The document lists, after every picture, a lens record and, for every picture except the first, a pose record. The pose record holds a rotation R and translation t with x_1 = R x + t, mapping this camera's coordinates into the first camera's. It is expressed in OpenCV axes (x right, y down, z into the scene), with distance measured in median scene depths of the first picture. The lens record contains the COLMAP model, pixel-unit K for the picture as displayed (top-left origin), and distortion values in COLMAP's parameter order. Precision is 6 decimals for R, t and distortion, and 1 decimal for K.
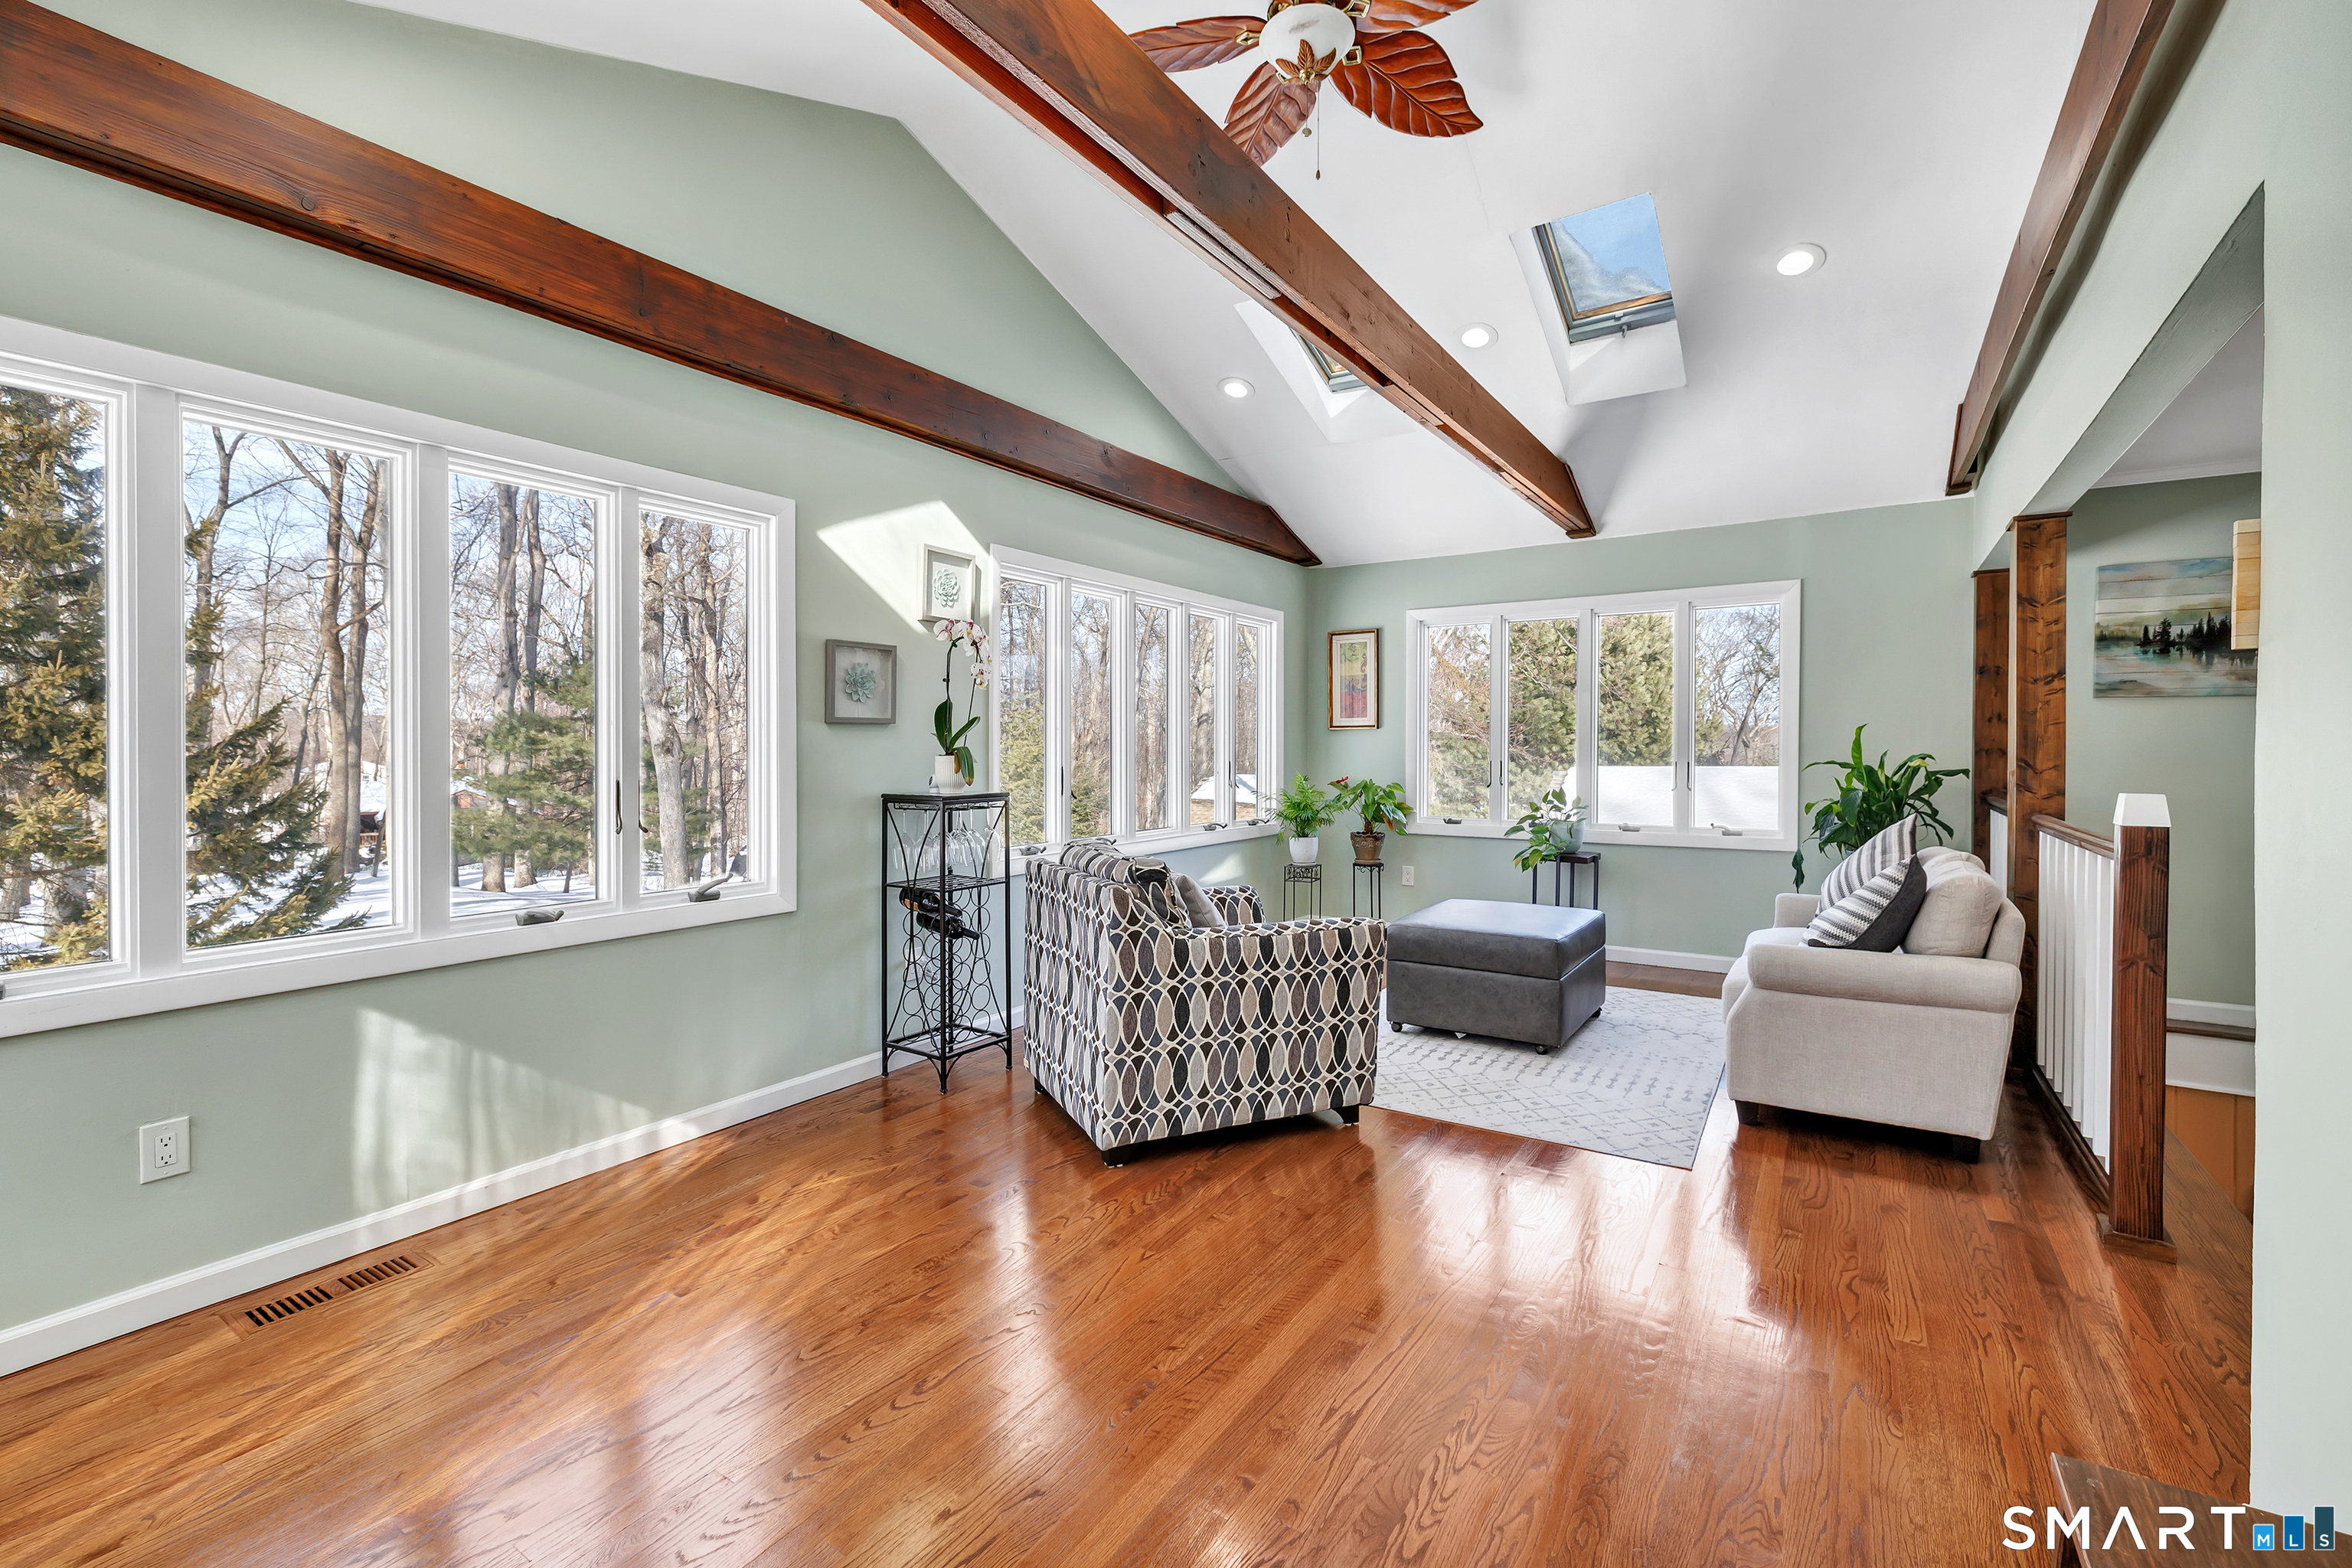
lens RADIAL K [[1032.9, 0, 1122.3], [0, 1032.9, 760.3], [0, 0, 1]] dist [-0.000909, 0.000058]
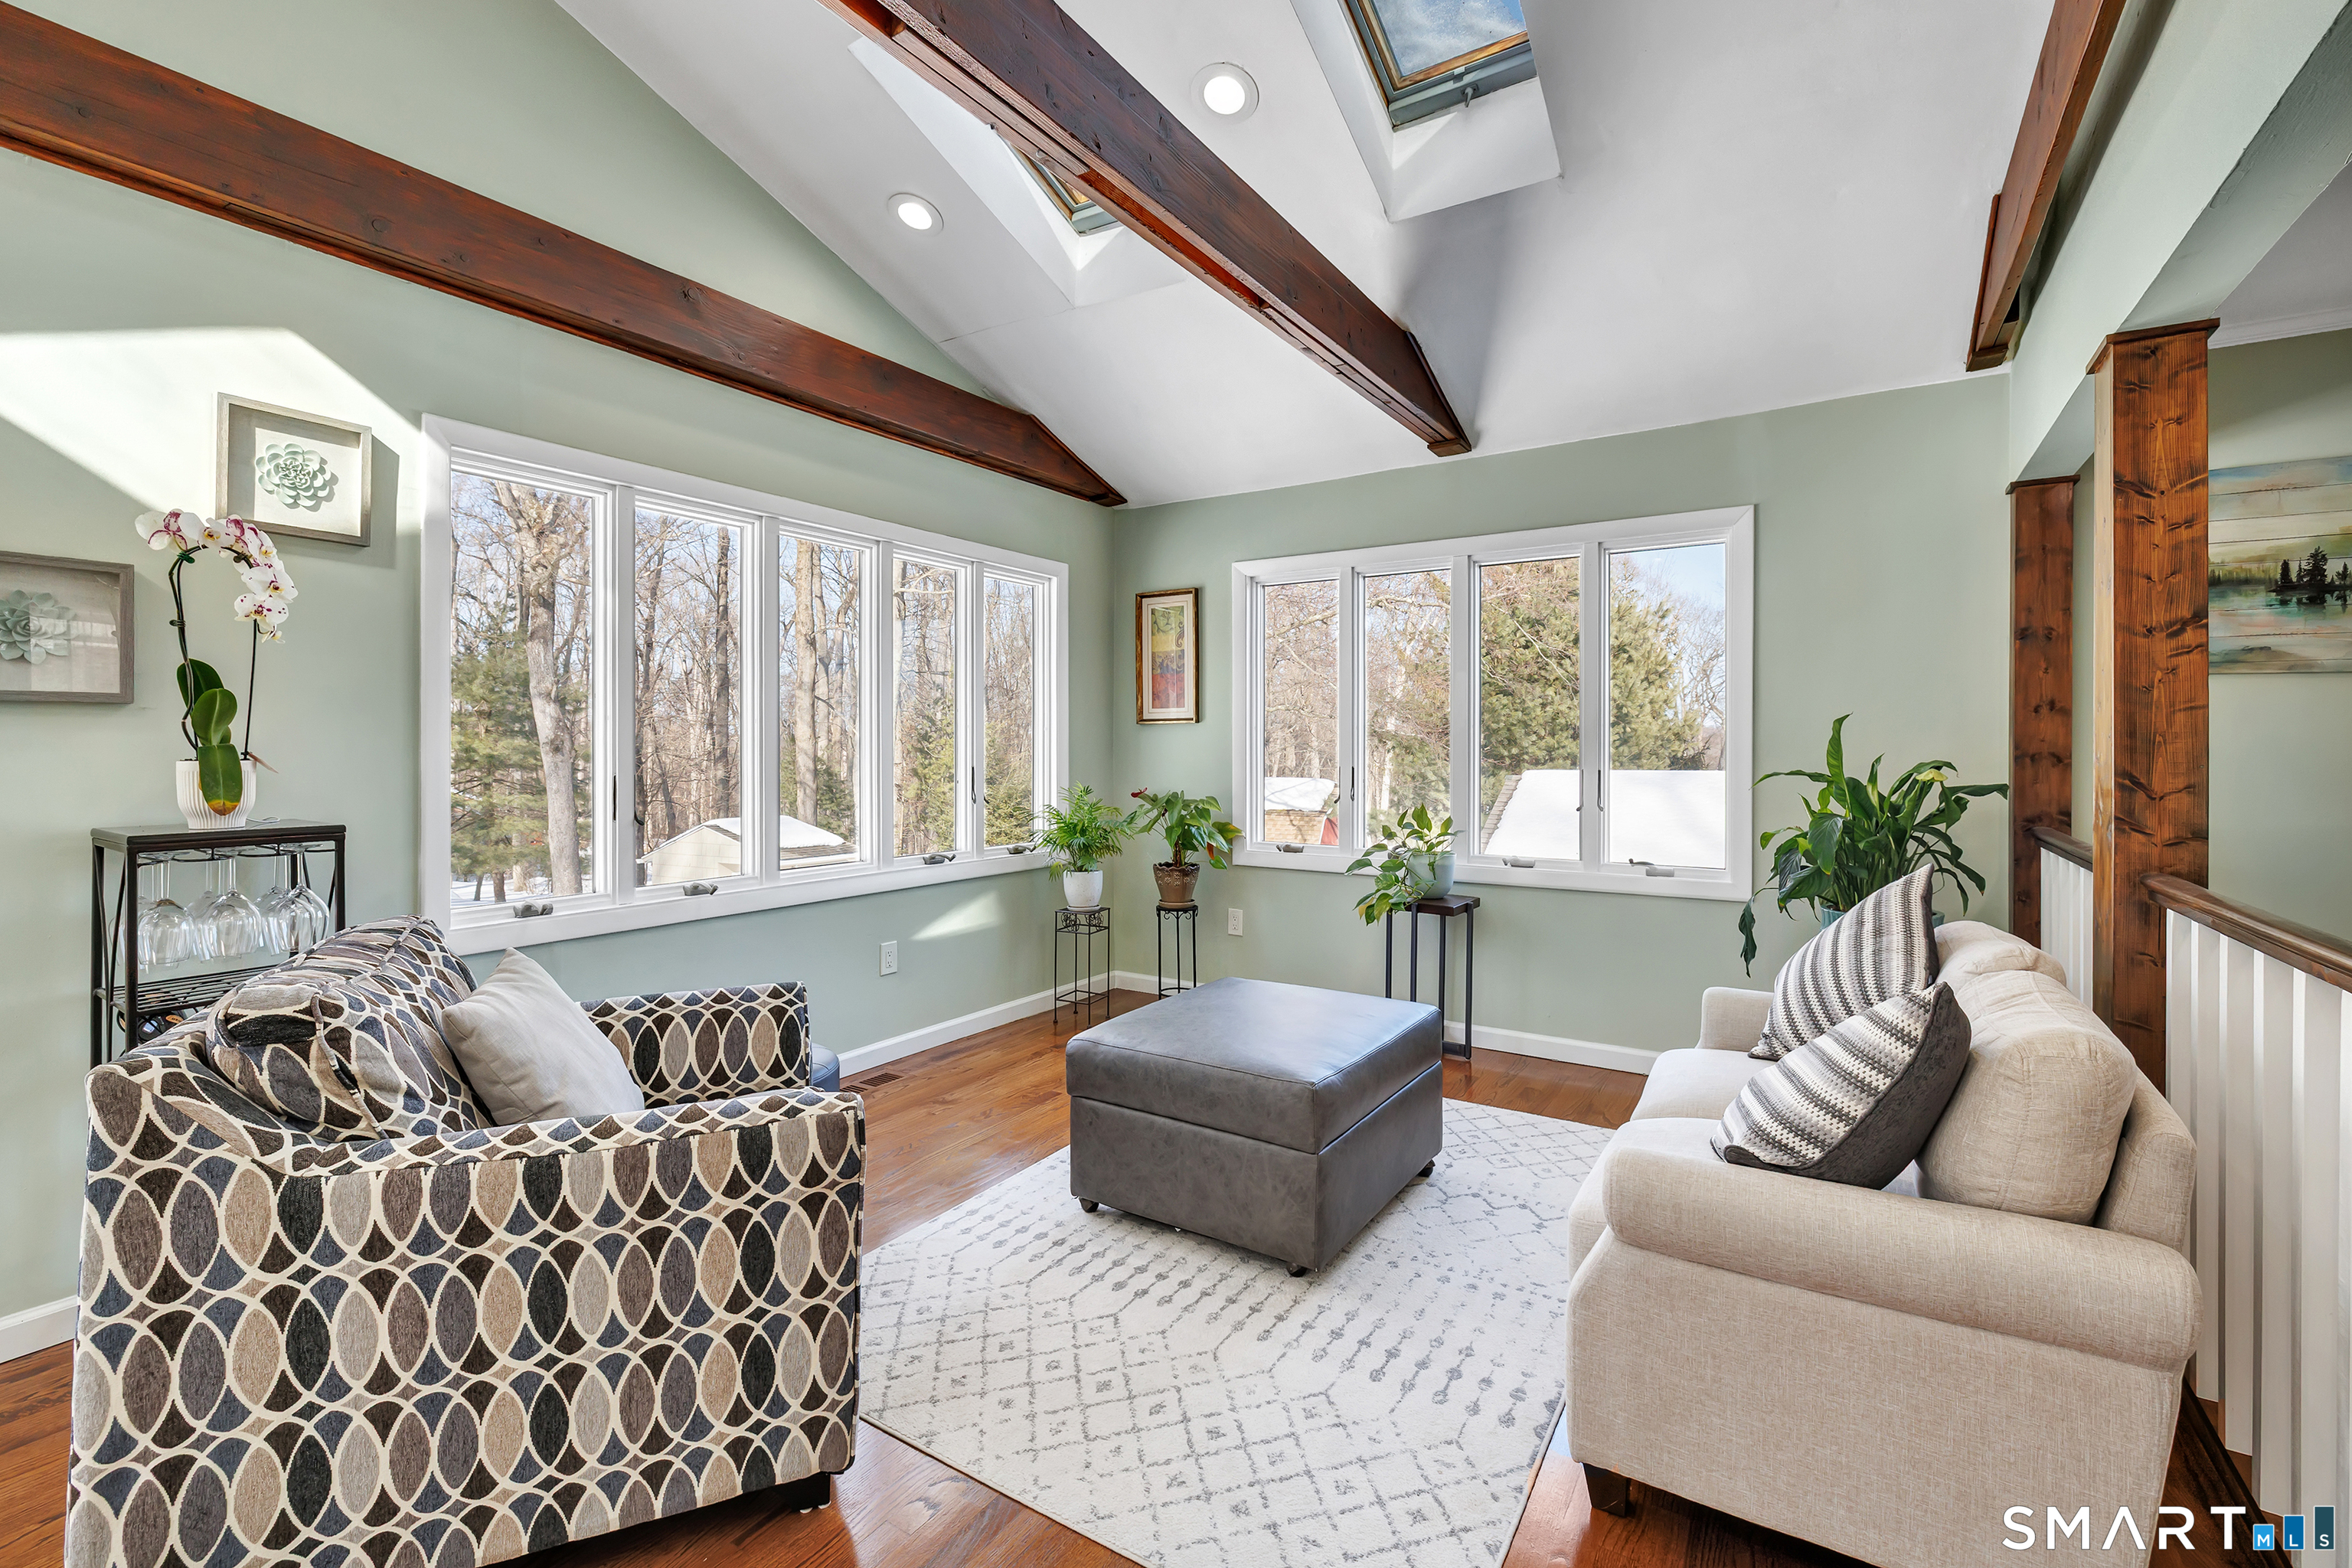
lens RADIAL K [[1049.4, 0, 1112.9], [0, 1049.4, 747.0], [0, 0, 1]] dist [0.000279, -0.000301]
pose [[0.999966, 0.003385, 0.007505, 0.269132], [-0.003291, 0.999916, -0.012541, -0.005198], [-0.007547, 0.012516, 0.999893, 0.366070]]
